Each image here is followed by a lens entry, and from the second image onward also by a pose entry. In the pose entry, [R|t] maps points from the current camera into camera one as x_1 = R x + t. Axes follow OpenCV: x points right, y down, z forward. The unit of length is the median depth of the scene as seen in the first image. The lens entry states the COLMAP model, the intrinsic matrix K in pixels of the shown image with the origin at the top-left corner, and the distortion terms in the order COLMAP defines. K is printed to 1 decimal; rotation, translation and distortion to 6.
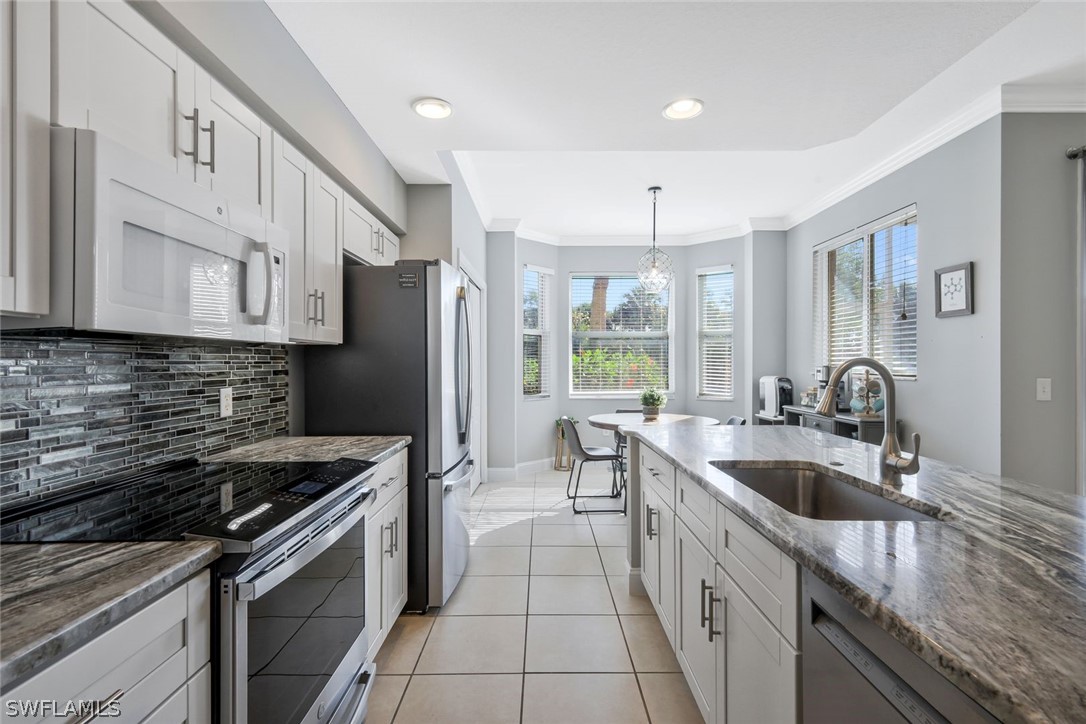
lens RADIAL K [[480.2, 0, 546.3], [0, 480.2, 361.5], [0, 0, 1]] dist [0.000337, 0.000486]
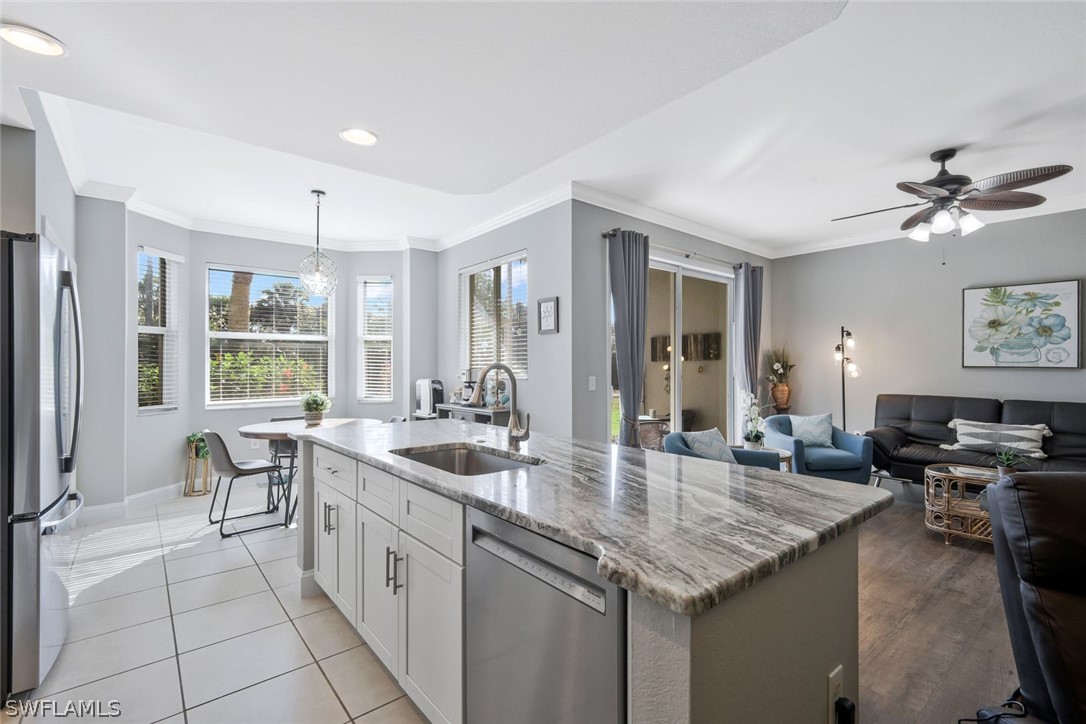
lens RADIAL K [[480.2, 0, 545.9], [0, 480.2, 361.2], [0, 0, 1]] dist [0.000337, 0.000486]
pose [[0.767531, 0.003670, 0.641001, -0.070906], [0.003077, 0.999951, -0.009409, 0.000302], [-0.641004, 0.009194, 0.767482, -0.090742]]
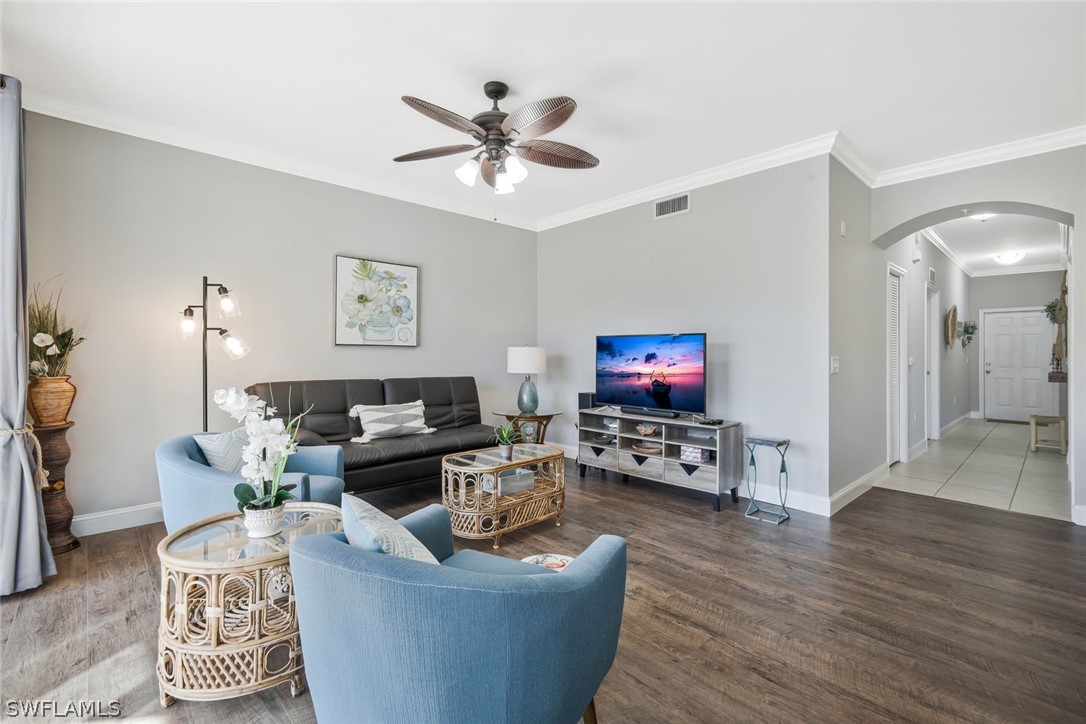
lens RADIAL K [[480.2, 0, 542.9], [0, 480.2, 348.4], [0, 0, 1]] dist [0.000337, 0.000486]
pose [[-0.693014, 0.001754, 0.720922, 0.643561], [-0.001830, 0.999990, -0.004191, 0.024832], [-0.720922, -0.004224, -0.693003, 0.814266]]
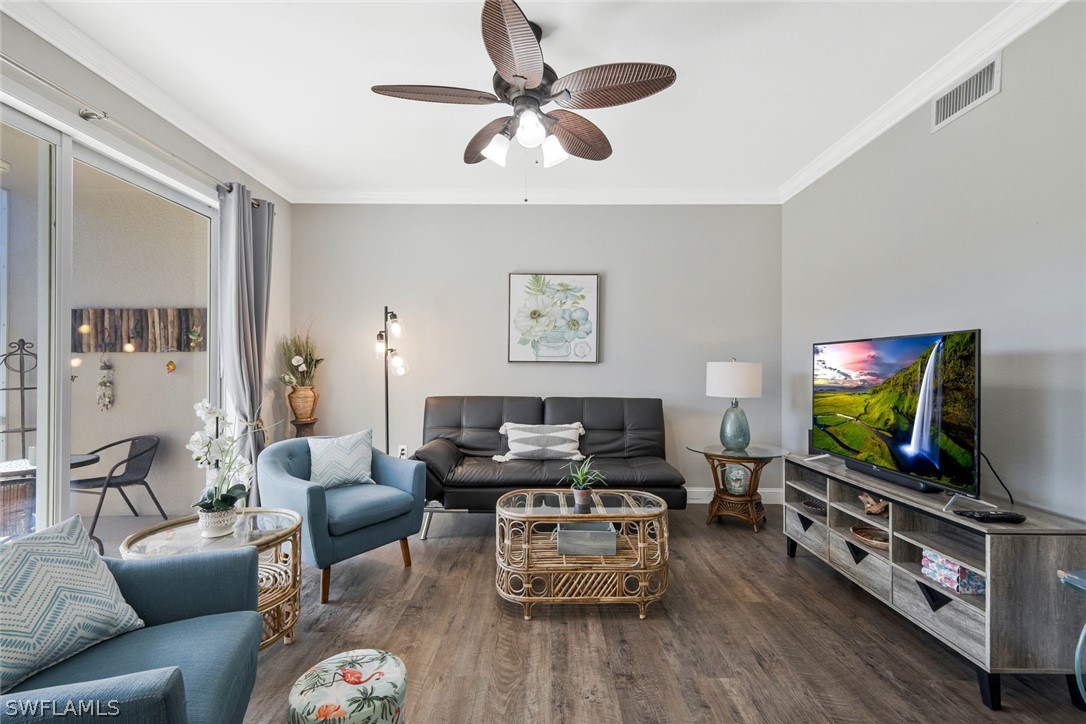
lens RADIAL K [[480.2, 0, 546.3], [0, 480.2, 367.9], [0, 0, 1]] dist [0.000337, 0.000486]
pose [[-0.007824, -0.001765, 0.999968, 0.648267], [0.001951, 0.999997, 0.001780, 0.025272], [-0.999967, 0.001965, -0.007821, 0.159428]]
